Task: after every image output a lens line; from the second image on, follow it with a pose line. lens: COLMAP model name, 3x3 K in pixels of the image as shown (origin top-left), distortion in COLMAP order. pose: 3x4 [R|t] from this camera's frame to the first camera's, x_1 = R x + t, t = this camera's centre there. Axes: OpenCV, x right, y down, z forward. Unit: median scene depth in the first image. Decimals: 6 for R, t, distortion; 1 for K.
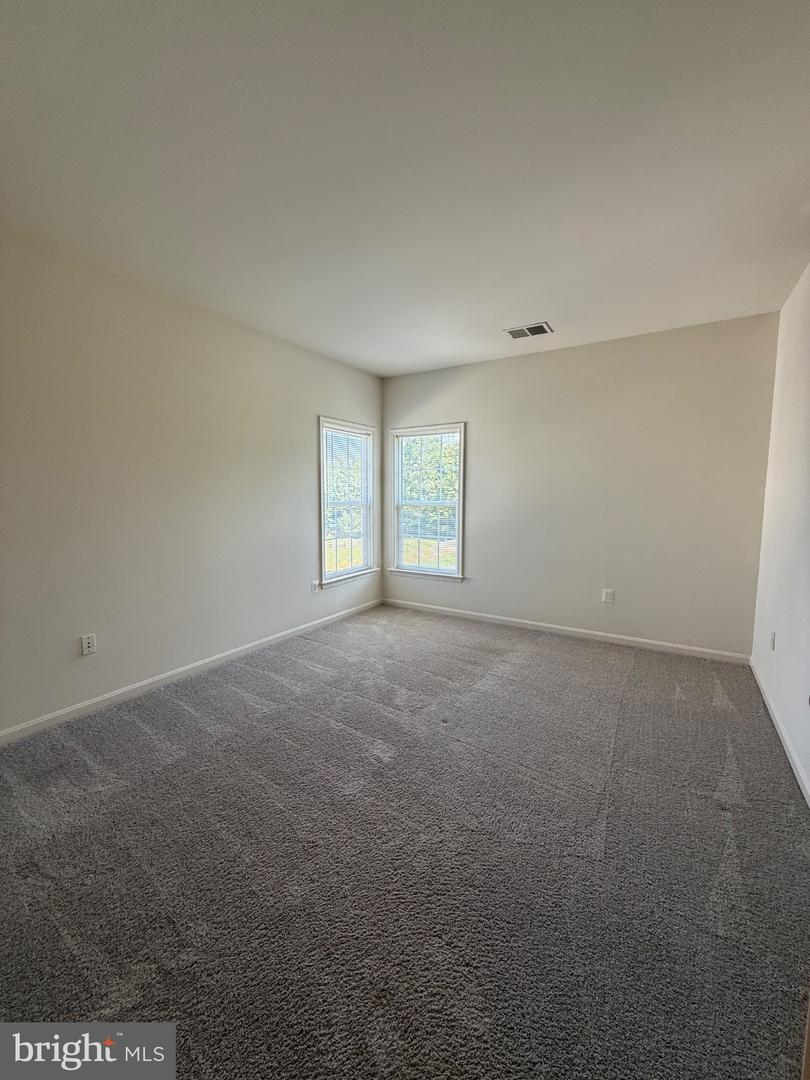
lens RADIAL K [[431.7, 0, 401.8], [0, 431.7, 536.2], [0, 0, 1]] dist [0.001772, 0.000116]
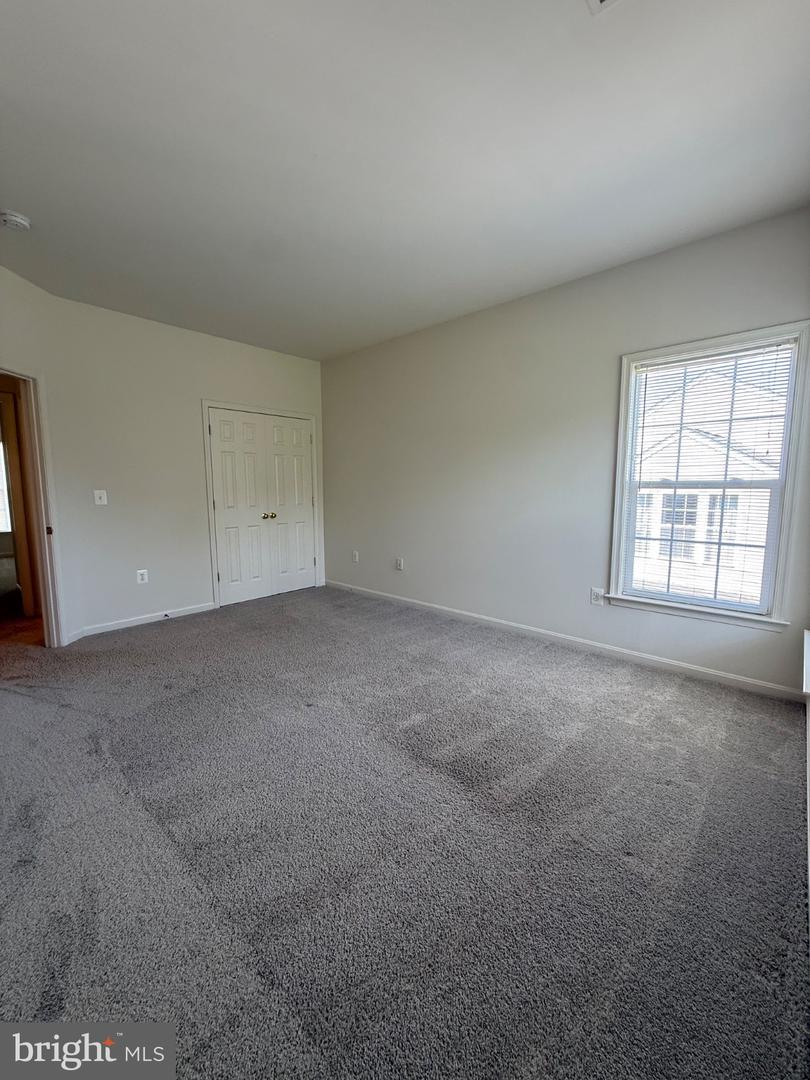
lens RADIAL K [[431.7, 0, 401.8], [0, 431.7, 536.2], [0, 0, 1]] dist [0.001772, 0.000116]
pose [[-0.177653, 0.107028, -0.978256, 0.572257], [-0.095417, 0.987511, 0.125368, -0.045458], [0.979457, 0.115614, -0.165222, 0.786715]]
